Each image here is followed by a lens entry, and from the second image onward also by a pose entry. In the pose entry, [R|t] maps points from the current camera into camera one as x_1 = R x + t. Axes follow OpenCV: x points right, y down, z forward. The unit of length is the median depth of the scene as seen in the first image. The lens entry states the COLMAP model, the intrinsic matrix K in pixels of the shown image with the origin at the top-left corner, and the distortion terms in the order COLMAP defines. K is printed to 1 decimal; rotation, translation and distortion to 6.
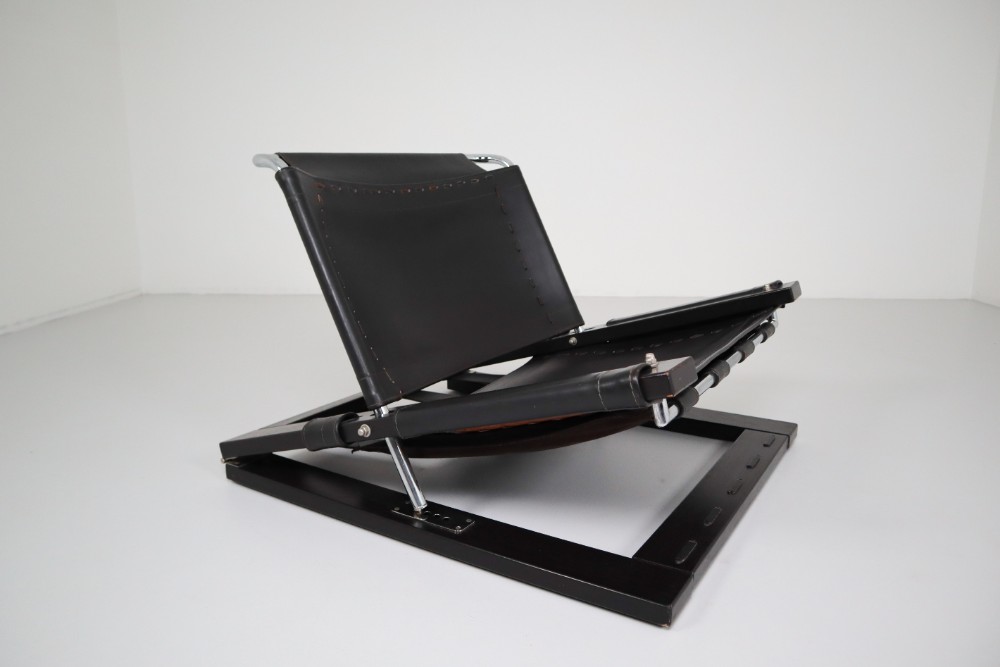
lens RADIAL K [[749.3, 0, 500.0], [0, 749.3, 333.5], [0, 0, 1]] dist [-0.105468, 0.057527]
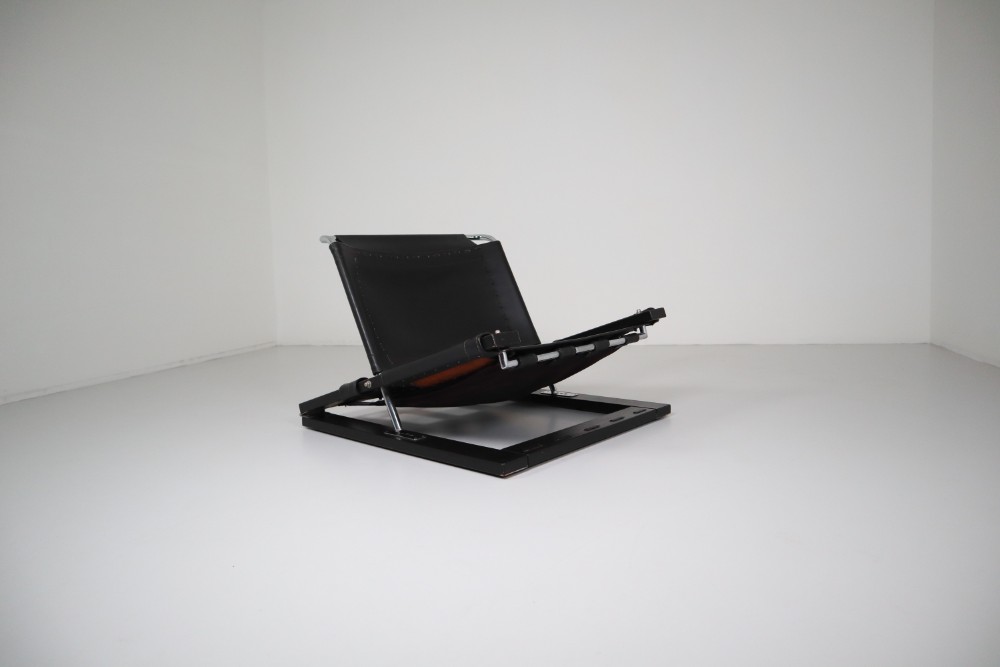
lens RADIAL K [[749.3, 0, 500.0], [0, 749.3, 333.5], [0, 0, 1]] dist [-0.105468, 0.057527]
pose [[0.982359, -0.007011, -0.186875, 0.315959], [-0.015077, 0.993075, -0.116512, 0.144177], [0.186398, 0.117274, 0.975450, -0.481564]]
